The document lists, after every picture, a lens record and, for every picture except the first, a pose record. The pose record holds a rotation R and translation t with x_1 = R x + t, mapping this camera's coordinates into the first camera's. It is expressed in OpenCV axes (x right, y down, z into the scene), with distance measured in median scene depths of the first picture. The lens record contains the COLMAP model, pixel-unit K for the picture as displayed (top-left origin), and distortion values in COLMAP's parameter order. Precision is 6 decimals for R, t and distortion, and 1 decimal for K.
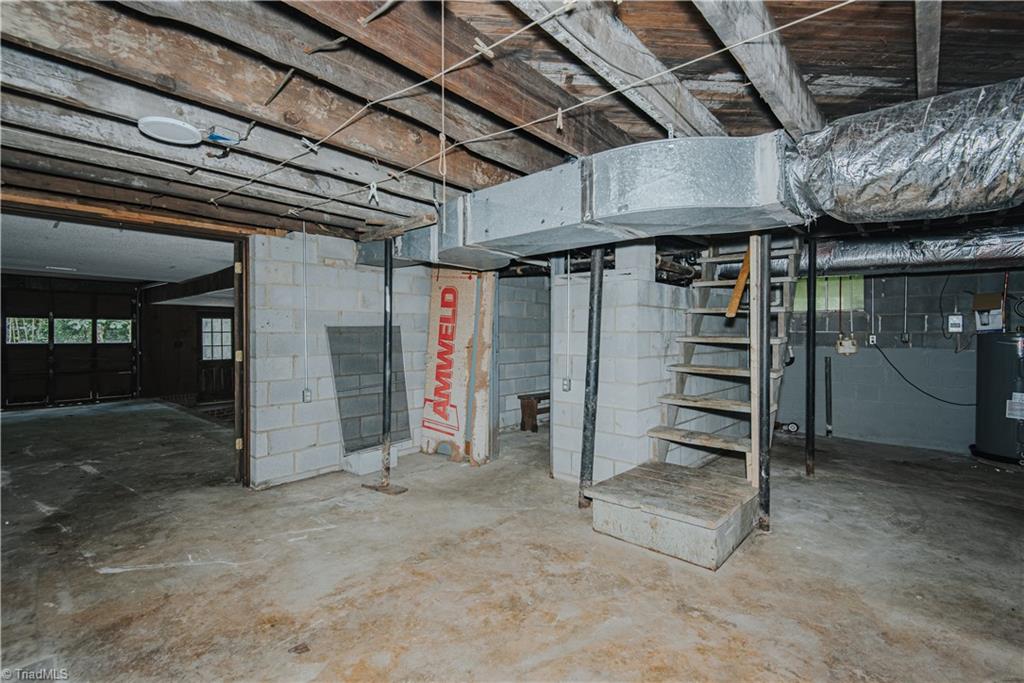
lens RADIAL K [[468.0, 0, 516.7], [0, 468.0, 335.9], [0, 0, 1]] dist [0.044403, -0.025687]
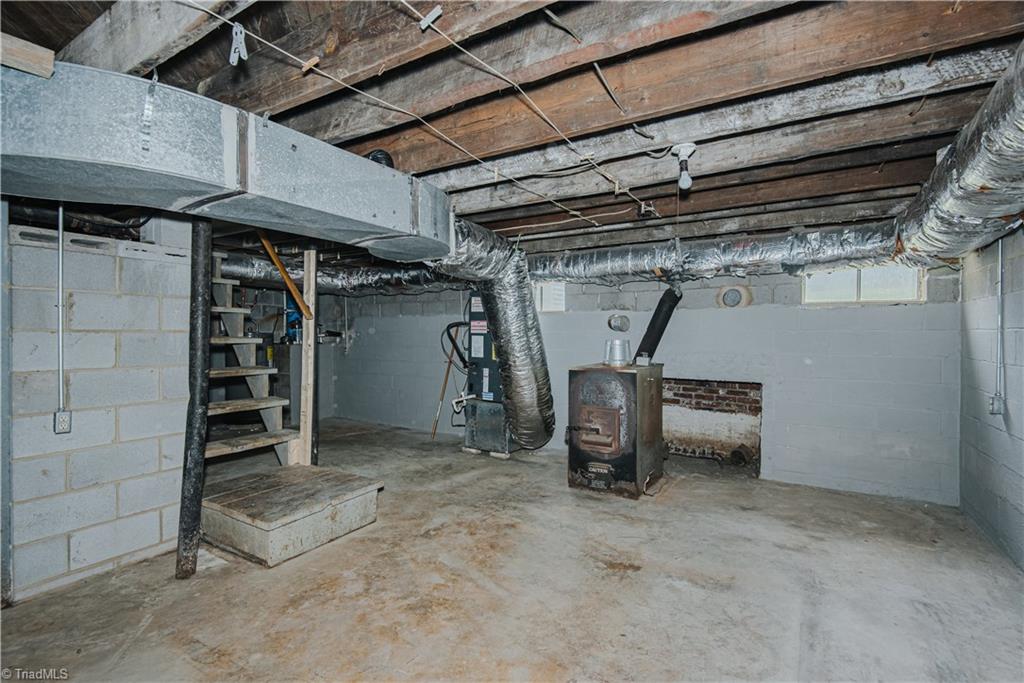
lens RADIAL K [[468.0, 0, 516.7], [0, 468.0, 335.9], [0, 0, 1]] dist [0.044403, -0.025687]
pose [[-0.178419, -0.006189, 0.983935, -0.805694], [0.003137, 0.999972, 0.006859, -0.006698], [-0.983950, 0.004311, -0.178394, 0.772036]]
